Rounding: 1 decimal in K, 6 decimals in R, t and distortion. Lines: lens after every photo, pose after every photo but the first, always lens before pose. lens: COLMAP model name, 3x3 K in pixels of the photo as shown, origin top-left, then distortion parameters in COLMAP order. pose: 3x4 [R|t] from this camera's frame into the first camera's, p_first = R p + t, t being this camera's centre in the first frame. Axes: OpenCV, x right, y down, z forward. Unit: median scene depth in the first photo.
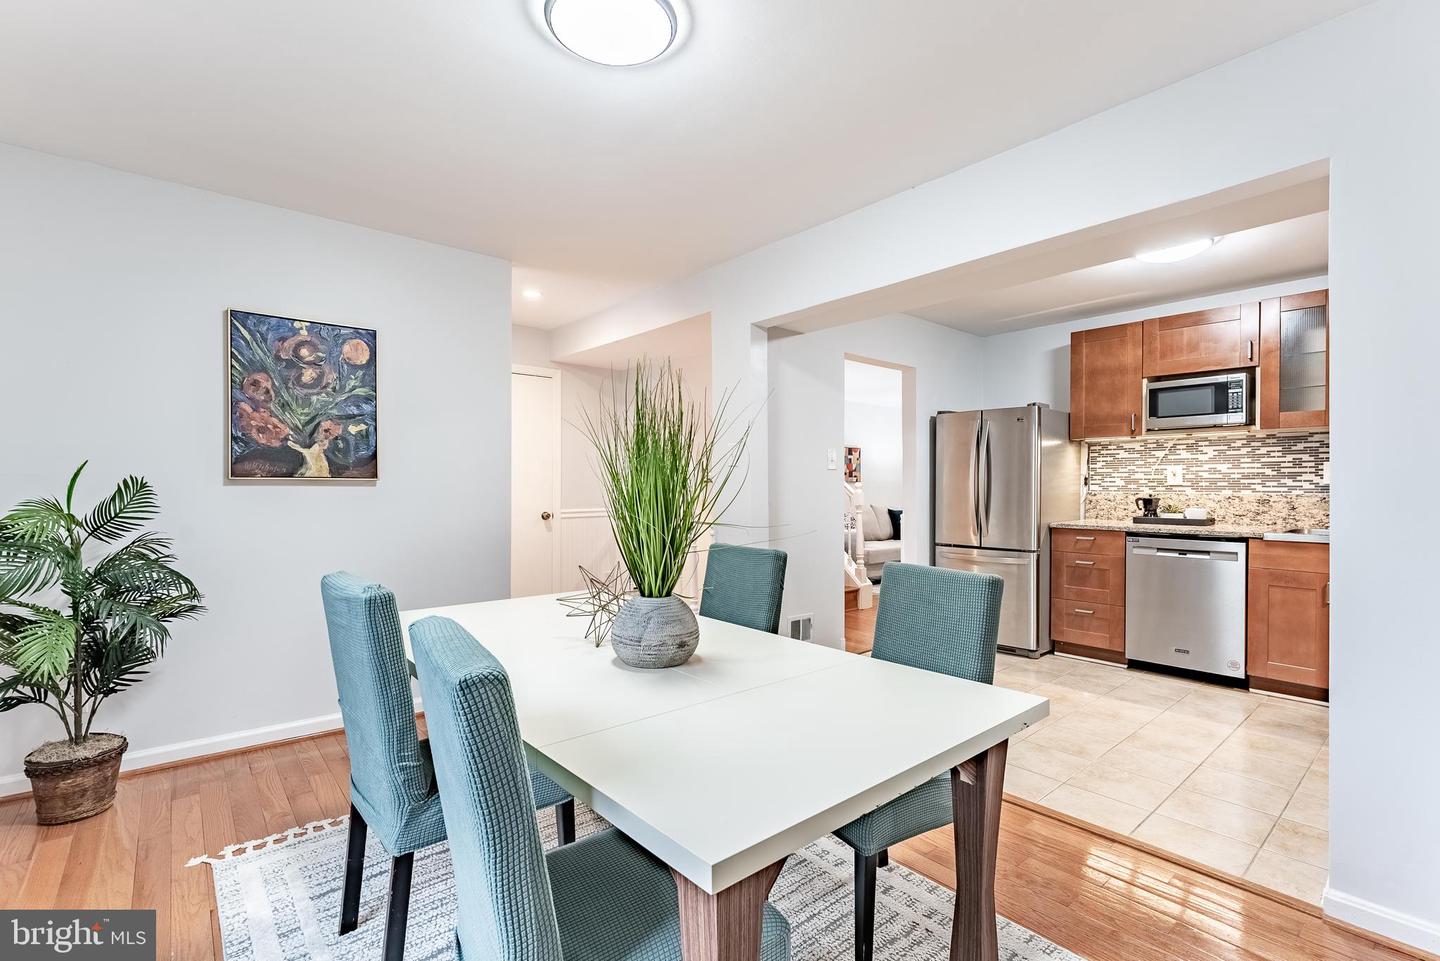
lens RADIAL K [[647.7, 0, 721.2], [0, 647.7, 494.0], [0, 0, 1]] dist [-0.000101, 0.000009]
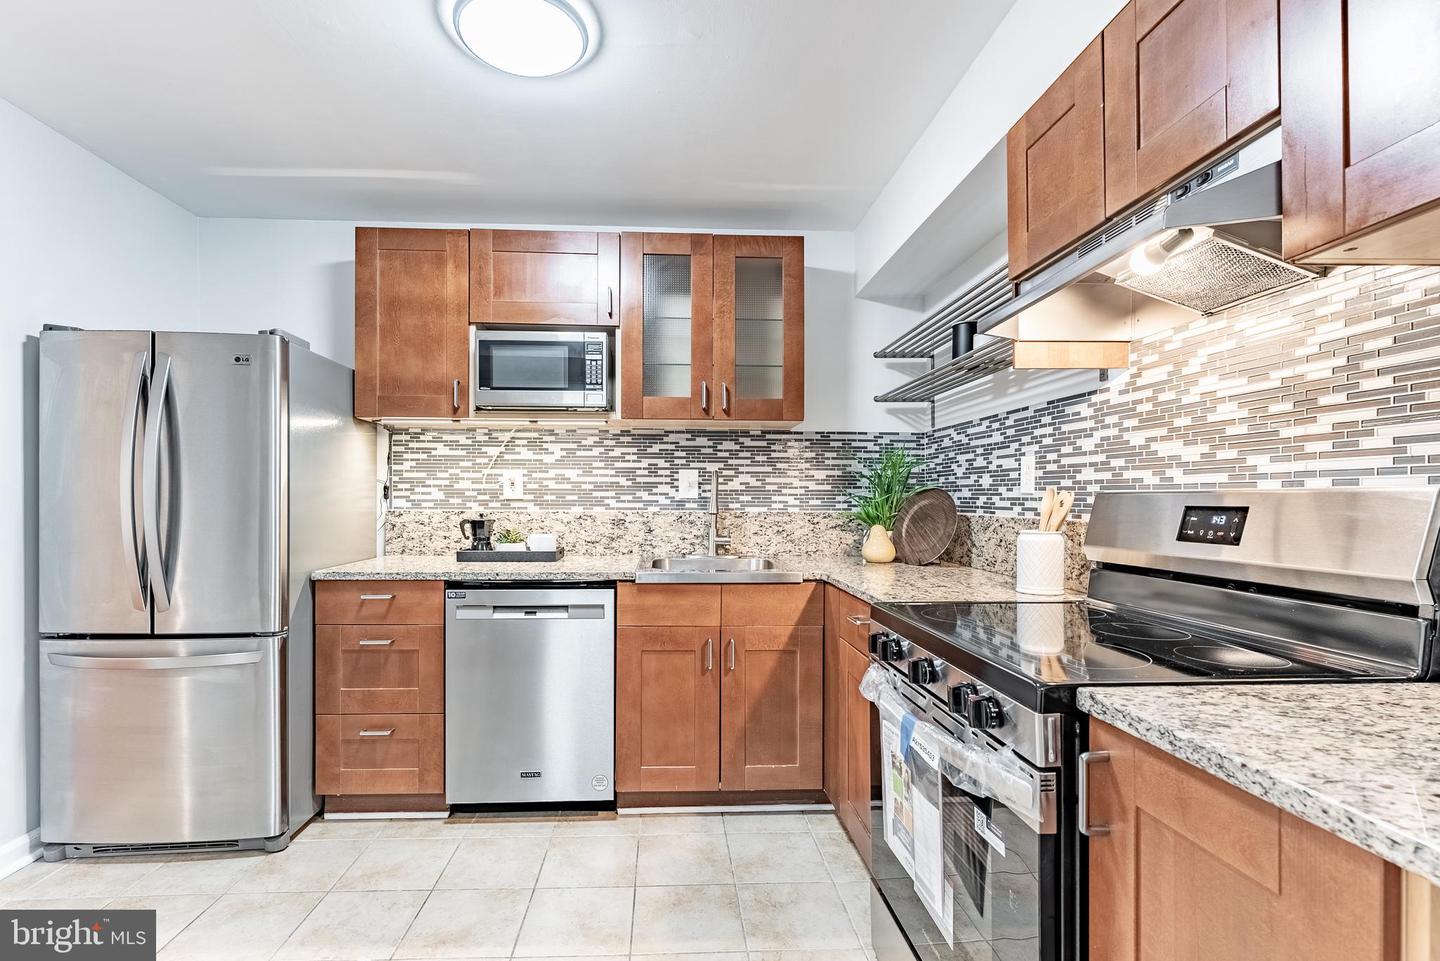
lens RADIAL K [[668.3, 0, 704.6], [0, 668.3, 502.0], [0, 0, 1]] dist [-0.000892, 0.000115]
pose [[0.607232, 0.000656, 0.794524, 0.290050], [0.007565, 0.999950, -0.006607, -0.005112], [-0.794488, 0.010023, 0.607197, 0.451191]]
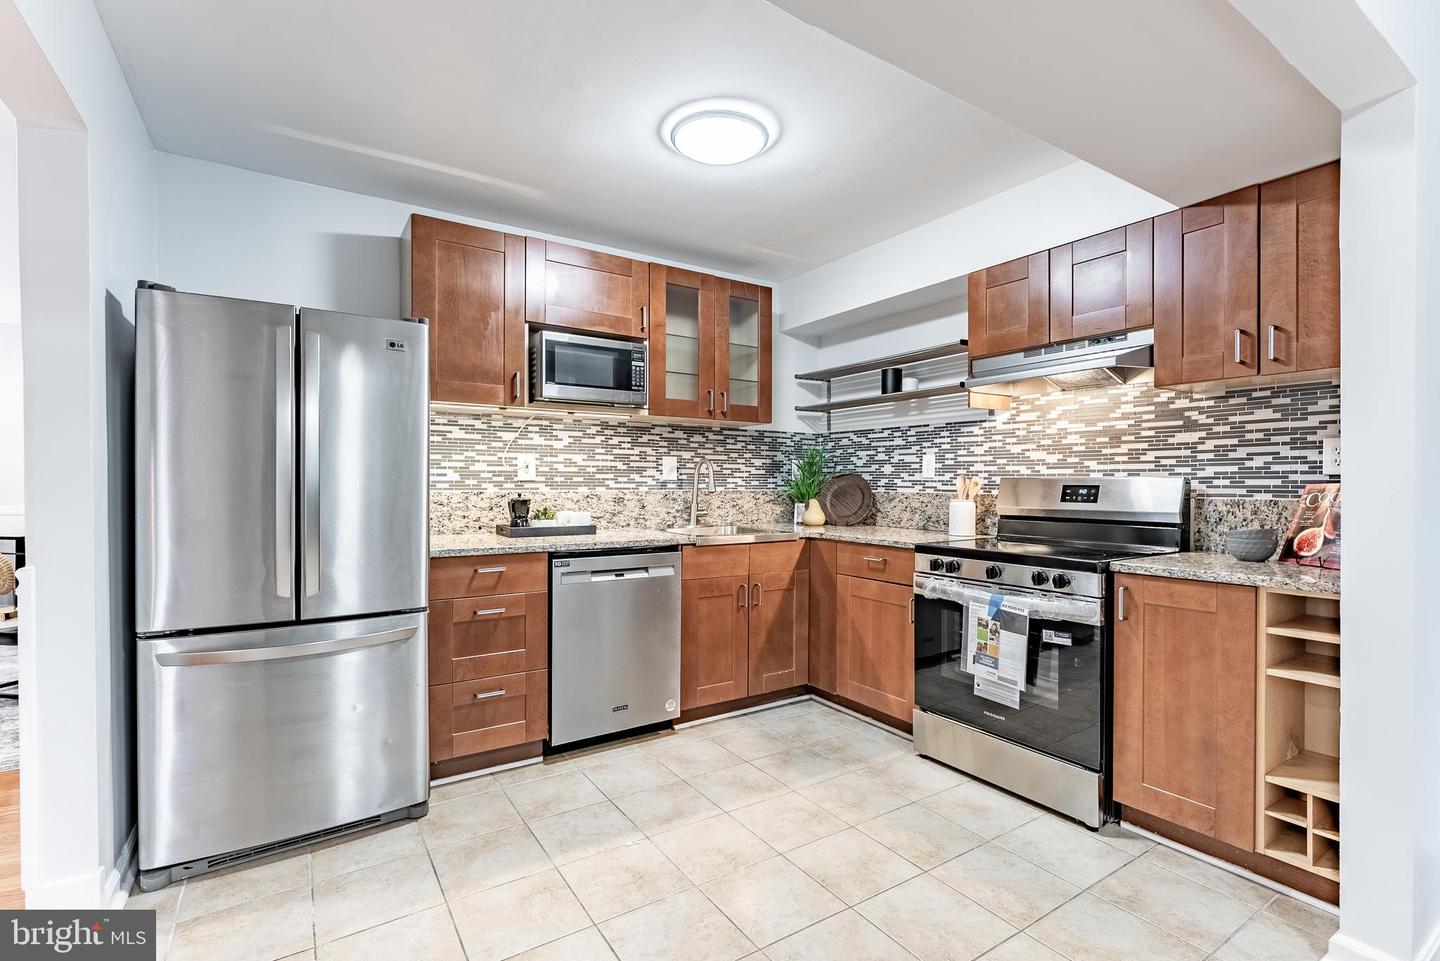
lens RADIAL K [[651.0, 0, 727.0], [0, 651.0, 485.8], [0, 0, 1]] dist [-0.001017, -0.000011]
pose [[0.120382, -0.004680, 0.992717, -0.000501], [0.010185, 0.999942, 0.003479, -0.008497], [-0.992675, 0.009692, 0.120423, 0.724562]]
